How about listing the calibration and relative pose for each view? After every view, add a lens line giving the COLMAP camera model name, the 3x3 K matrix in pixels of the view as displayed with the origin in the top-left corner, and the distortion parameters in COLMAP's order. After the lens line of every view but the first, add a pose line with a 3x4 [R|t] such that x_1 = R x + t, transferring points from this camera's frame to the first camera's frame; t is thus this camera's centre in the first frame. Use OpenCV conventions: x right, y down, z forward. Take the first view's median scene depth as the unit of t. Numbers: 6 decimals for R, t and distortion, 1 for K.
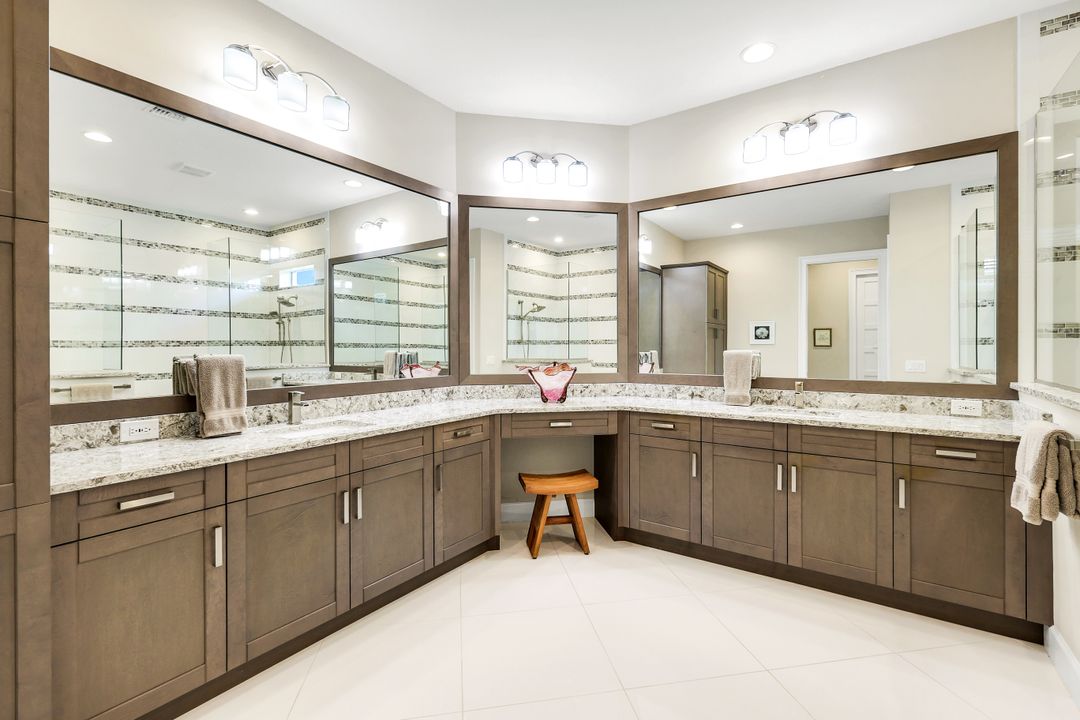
lens RADIAL K [[478.2, 0, 544.6], [0, 478.2, 351.6], [0, 0, 1]] dist [0.003112, -0.000674]
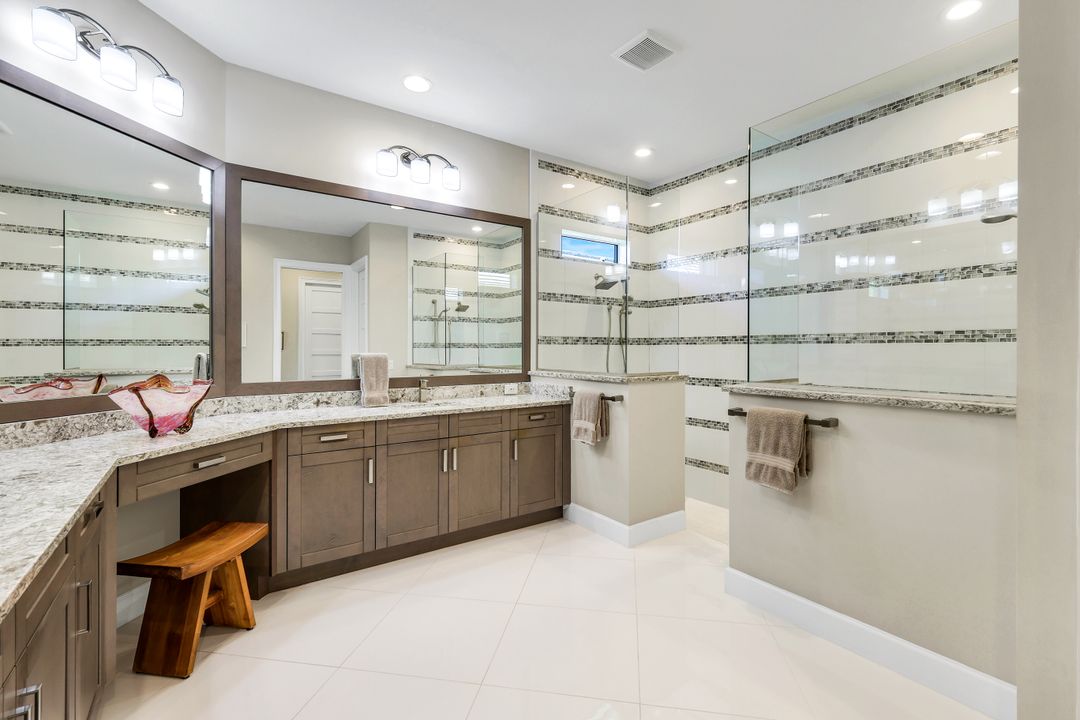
lens RADIAL K [[478.2, 0, 542.7], [0, 478.2, 352.9], [0, 0, 1]] dist [0.003112, -0.000674]
pose [[0.346573, -0.007793, 0.937991, -0.478564], [0.009148, 0.999946, 0.004928, -0.005359], [-0.937978, 0.006873, 0.346626, 0.335407]]
